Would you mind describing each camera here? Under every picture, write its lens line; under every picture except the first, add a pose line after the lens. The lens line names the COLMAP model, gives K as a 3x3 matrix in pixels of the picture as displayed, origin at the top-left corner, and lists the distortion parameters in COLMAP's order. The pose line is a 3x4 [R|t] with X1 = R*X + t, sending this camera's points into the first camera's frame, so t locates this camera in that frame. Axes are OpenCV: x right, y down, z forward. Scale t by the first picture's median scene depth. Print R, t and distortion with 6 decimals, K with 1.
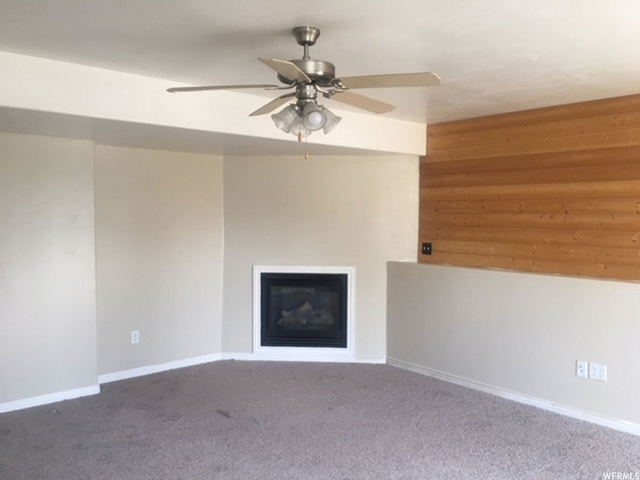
lens RADIAL K [[548.4, 0, 320.0], [0, 548.4, 240.0], [0, 0, 1]] dist [0.088908, -0.122071]
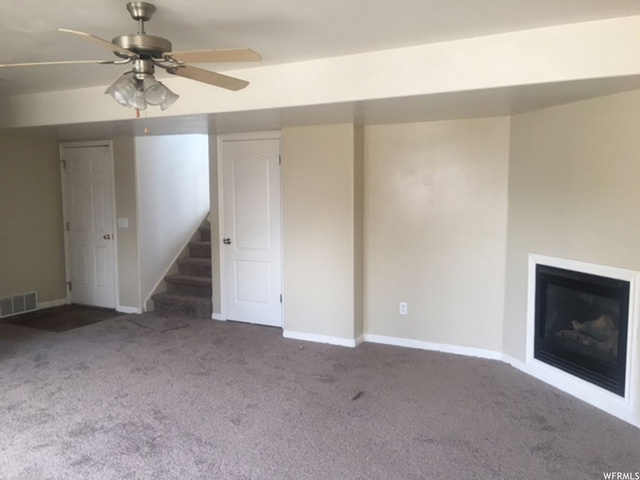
lens RADIAL K [[548.4, 0, 320.0], [0, 548.4, 240.0], [0, 0, 1]] dist [0.088908, -0.122071]
pose [[0.362025, 0.080912, -0.928650, 0.527336], [-0.038448, 0.996674, 0.071850, -0.018290], [0.931375, 0.009693, 0.363932, 0.459471]]
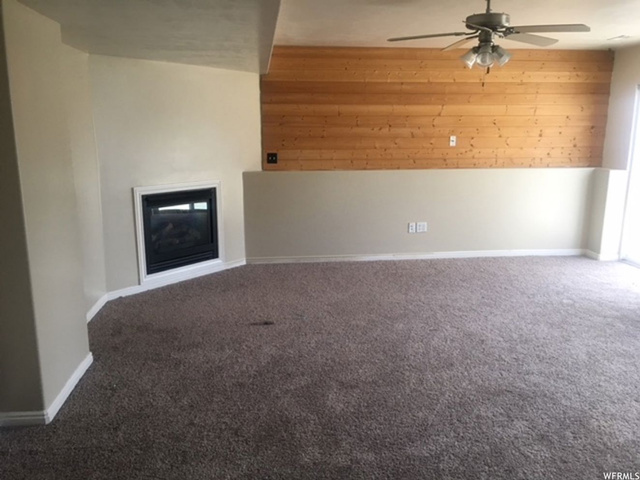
lens RADIAL K [[548.4, 0, 320.0], [0, 548.4, 240.0], [0, 0, 1]] dist [0.088908, -0.122071]
pose [[0.558299, -0.172960, 0.811411, -0.725458], [0.042969, 0.982743, 0.179916, -0.019130], [-0.828526, -0.065582, 0.556096, 0.267939]]
